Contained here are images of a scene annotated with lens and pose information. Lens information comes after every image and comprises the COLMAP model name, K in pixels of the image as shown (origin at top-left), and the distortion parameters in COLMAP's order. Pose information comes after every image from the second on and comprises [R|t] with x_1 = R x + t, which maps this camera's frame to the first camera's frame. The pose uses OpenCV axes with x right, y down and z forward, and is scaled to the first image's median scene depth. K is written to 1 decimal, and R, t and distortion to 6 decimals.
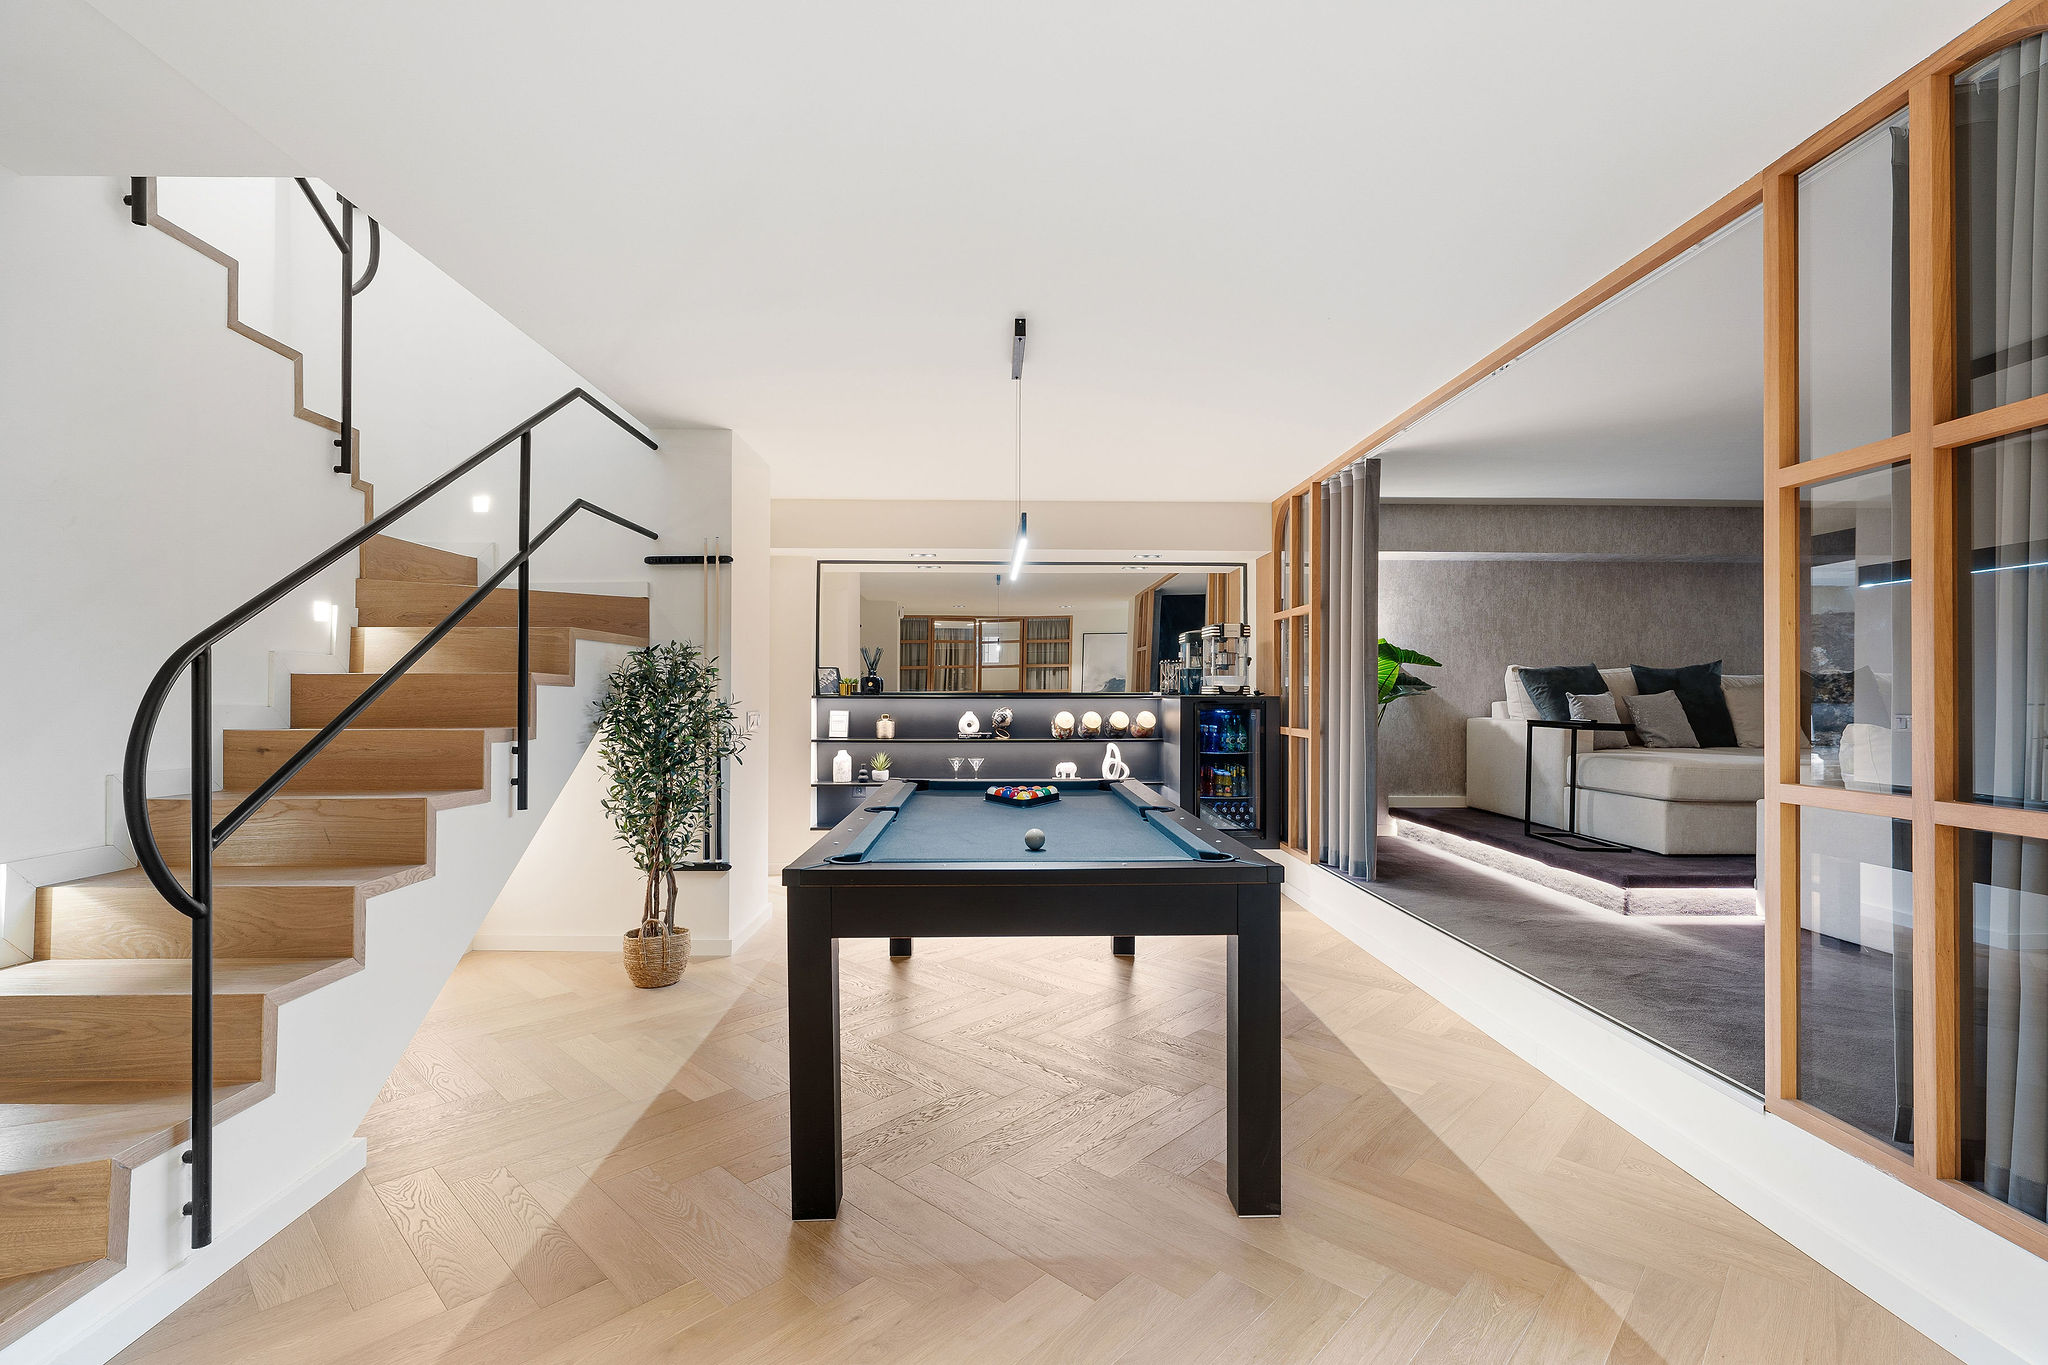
lens RADIAL K [[917.1, 0, 1024.0], [0, 917.1, 682.5], [0, 0, 1]] dist [0.000356, 0.001210]
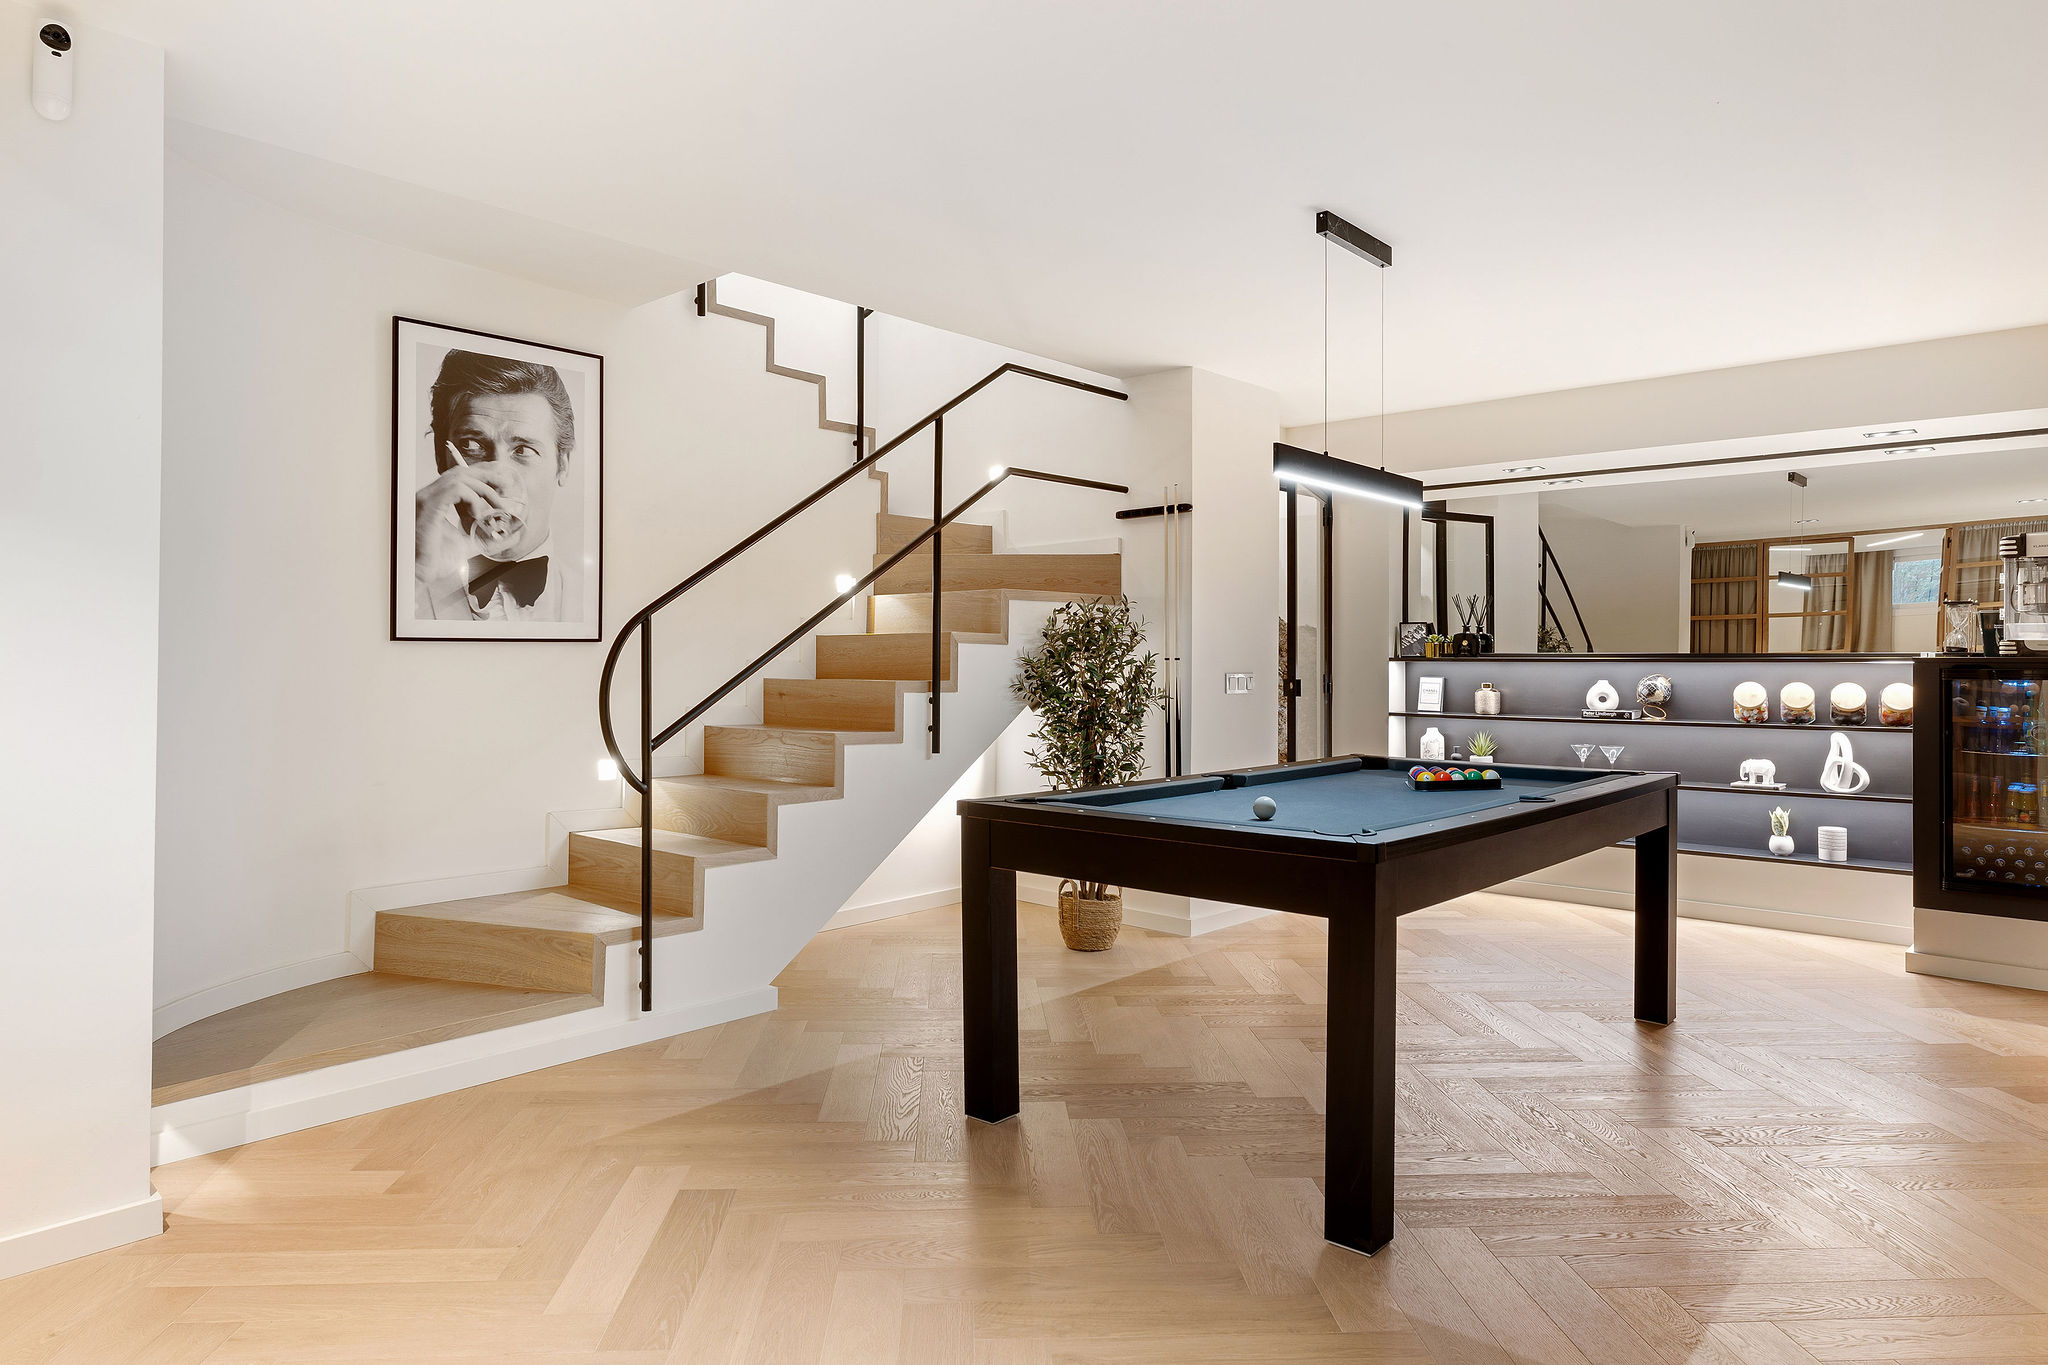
lens RADIAL K [[1275.1, 0, 1023.3], [0, 1275.1, 630.7], [0, 0, 1]] dist [0.001510, -0.000558]
pose [[0.725898, -0.014800, -0.687644, 0.457984], [0.005710, 0.999864, -0.015492, 0.009361], [0.687779, 0.007319, 0.725883, -0.047068]]
